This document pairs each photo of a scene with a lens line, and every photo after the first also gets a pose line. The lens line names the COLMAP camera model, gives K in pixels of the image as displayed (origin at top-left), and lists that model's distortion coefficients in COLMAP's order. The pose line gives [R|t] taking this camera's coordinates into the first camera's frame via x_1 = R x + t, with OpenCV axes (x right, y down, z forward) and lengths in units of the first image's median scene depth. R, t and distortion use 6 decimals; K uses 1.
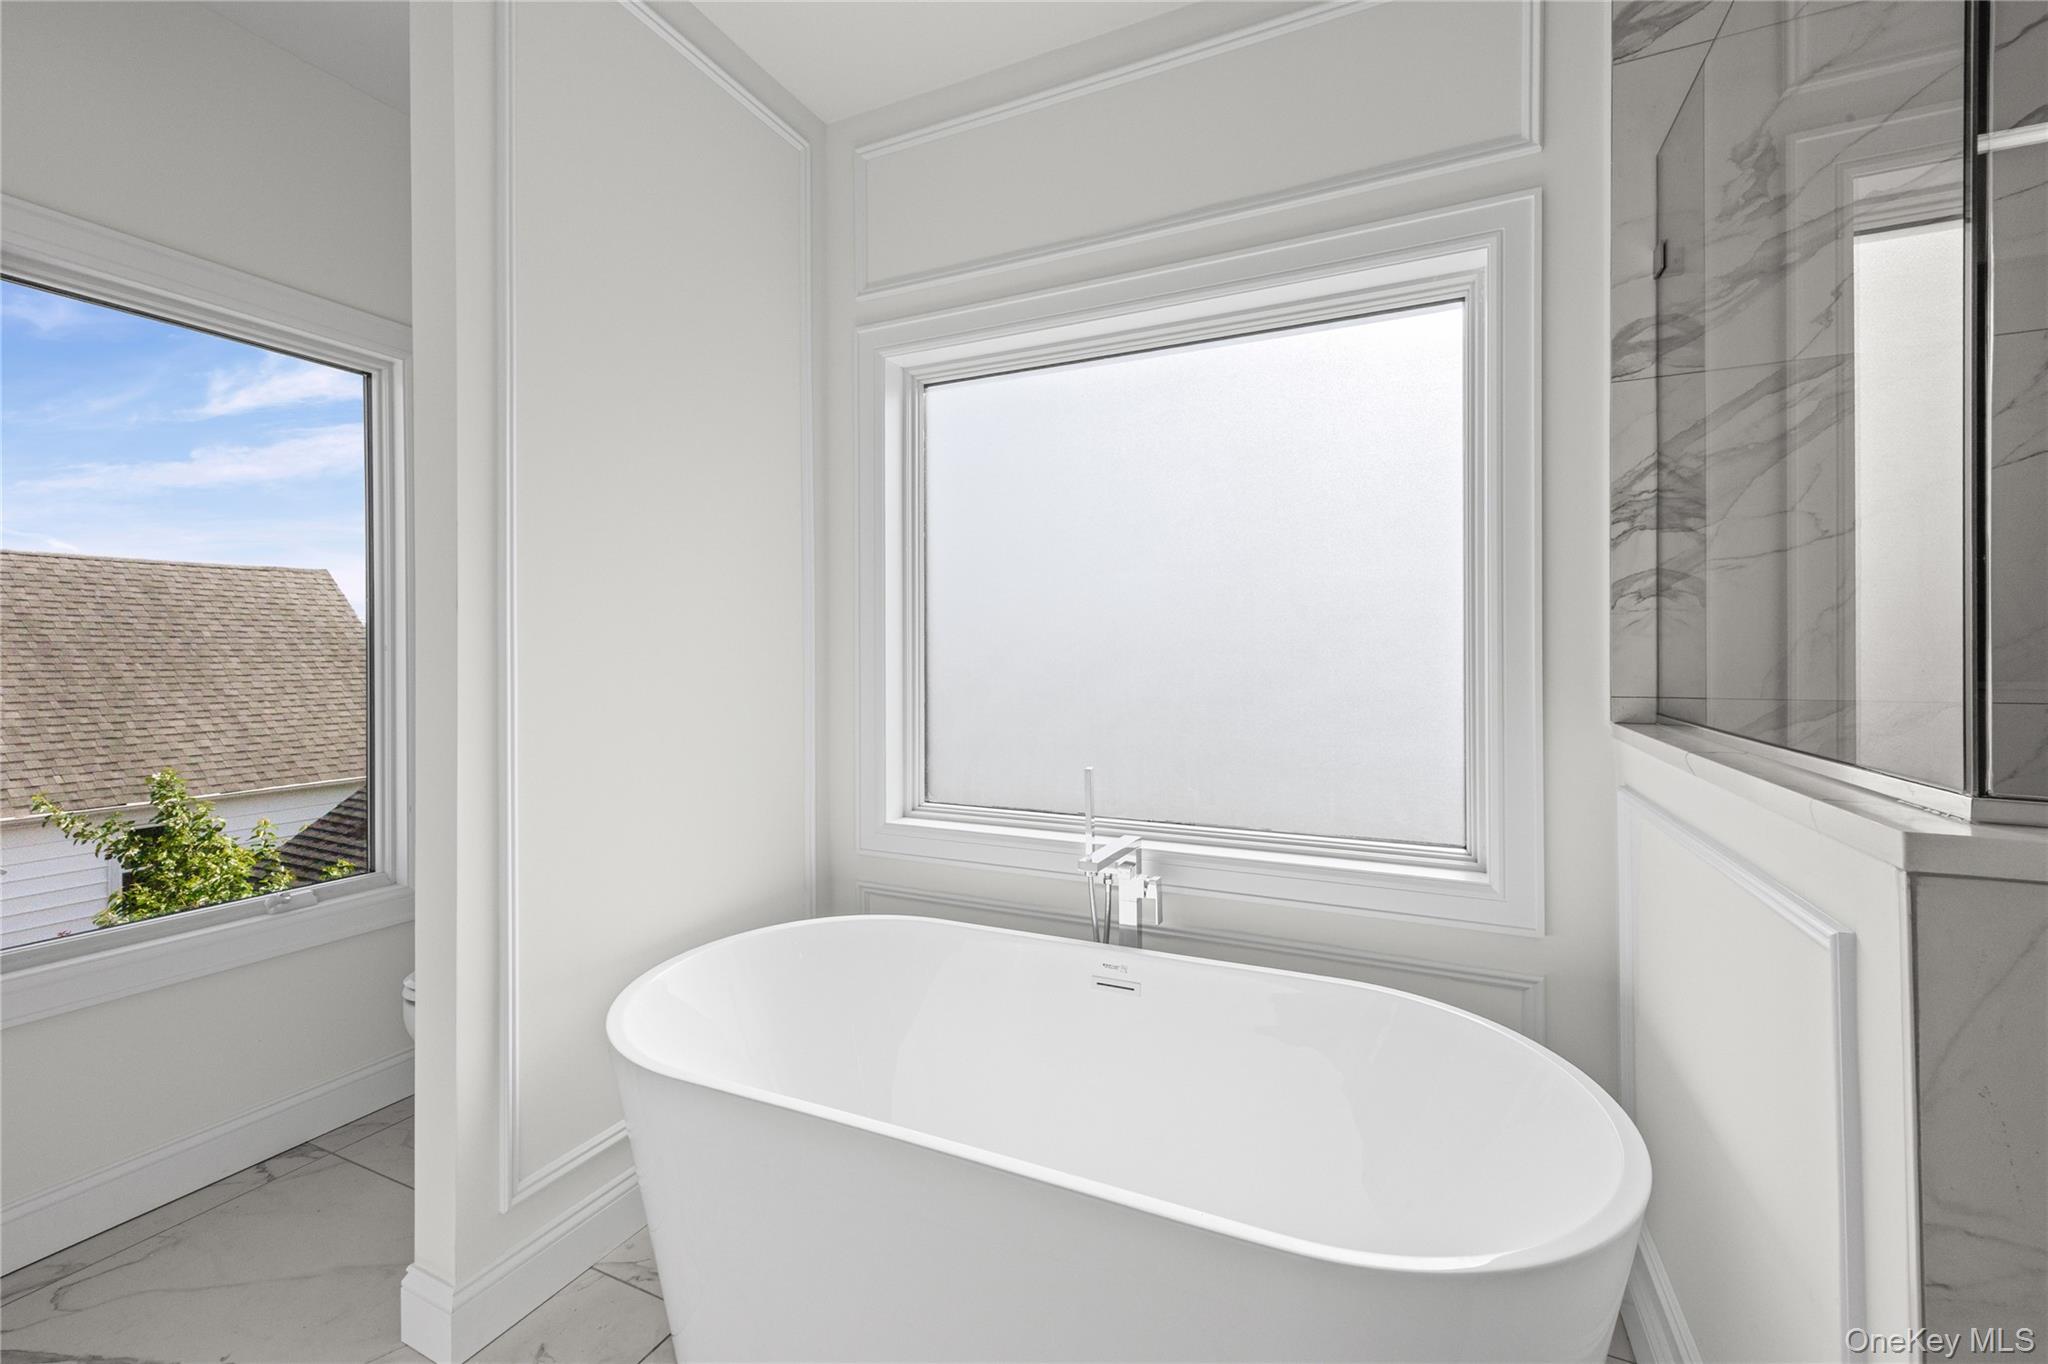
lens RADIAL K [[831.5, 0, 1040.4], [0, 831.5, 650.8], [0, 0, 1]] dist [0.013301, -0.001392]
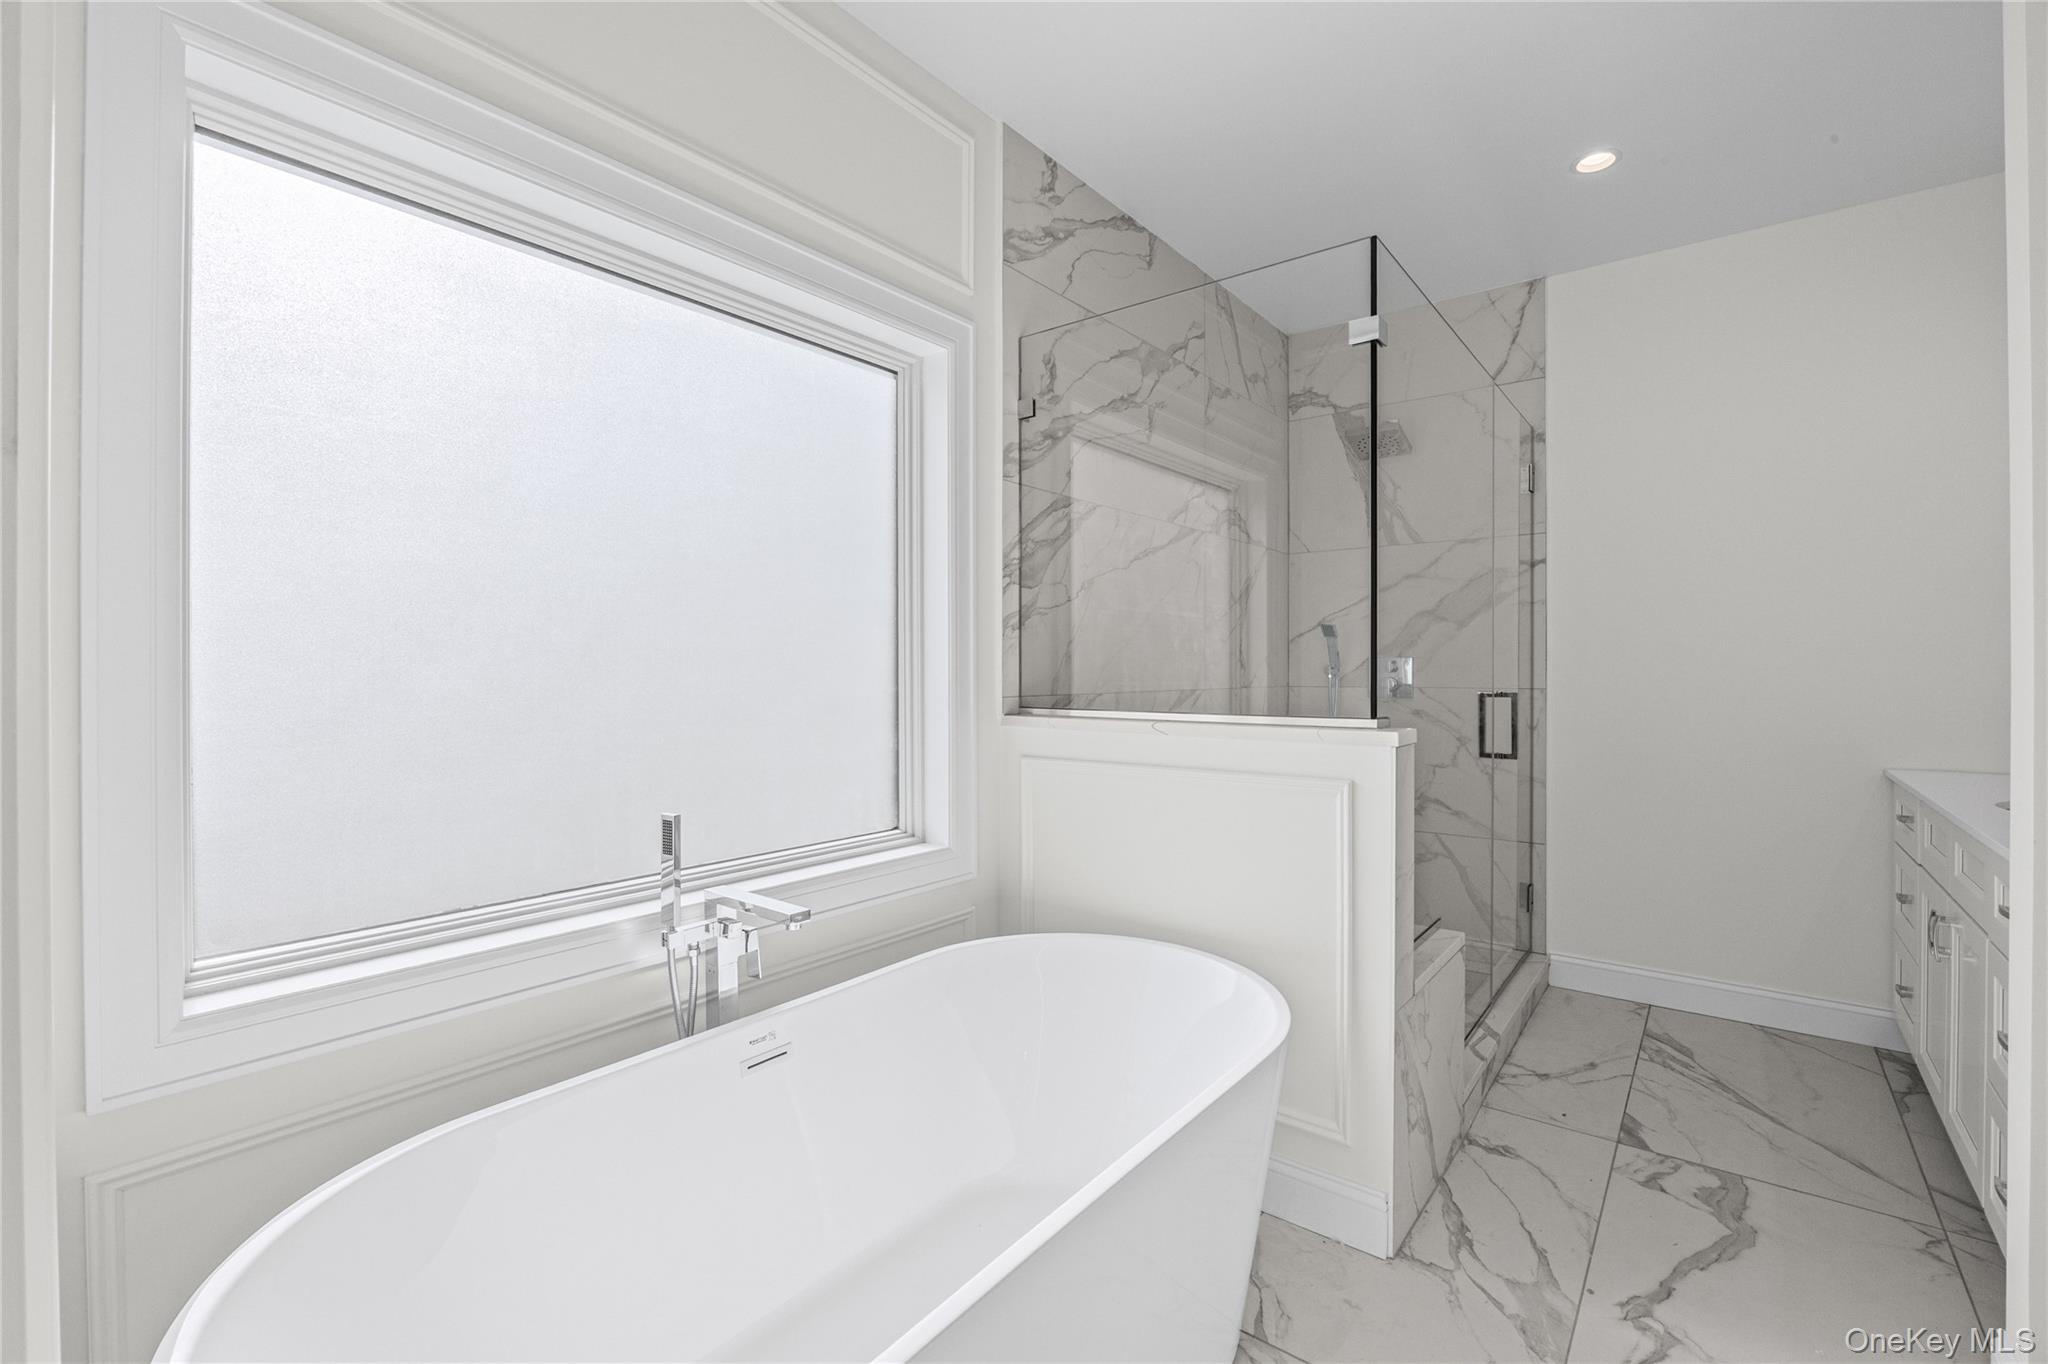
lens RADIAL K [[886.9, 0, 1021.6], [0, 886.9, 671.0], [0, 0, 1]] dist [-0.021232, 0.000155]
pose [[0.248426, 0.000945, 0.968650, -0.807166], [-0.000306, 1.000000, -0.000898, 0.012009], [-0.968651, -0.000073, 0.248426, 0.597918]]
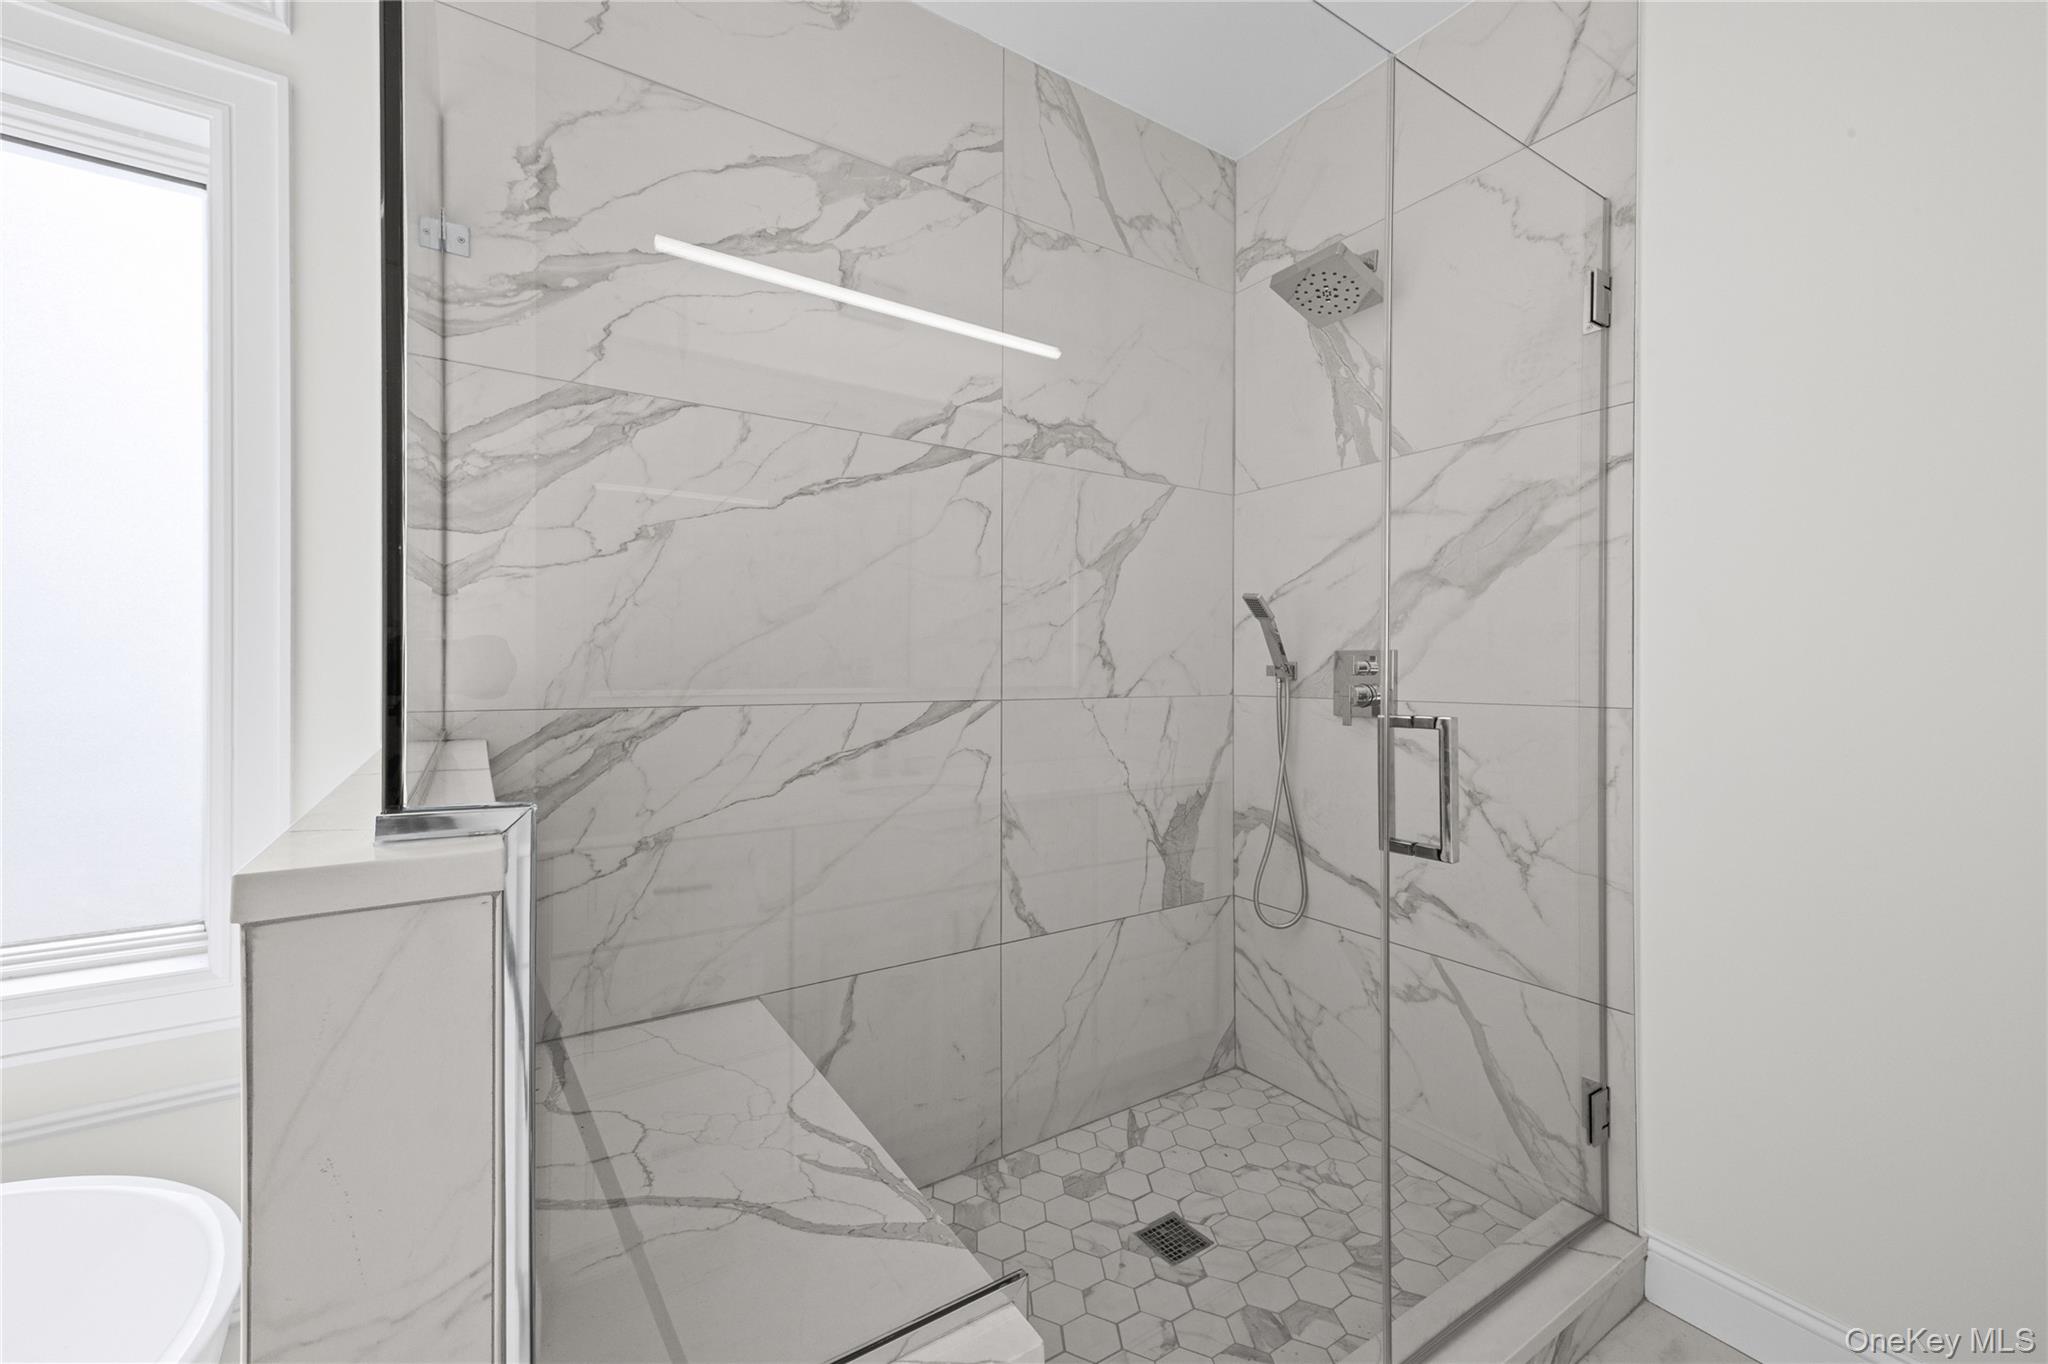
lens RADIAL K [[831.5, 0, 1010.7], [0, 831.5, 670.9], [0, 0, 1]] dist [0.013301, -0.001392]
pose [[0.534795, 0.002235, 0.844979, 0.295200], [-0.004258, 0.999991, 0.000050, 0.009015], [-0.844971, -0.003624, 0.534800, -0.010281]]
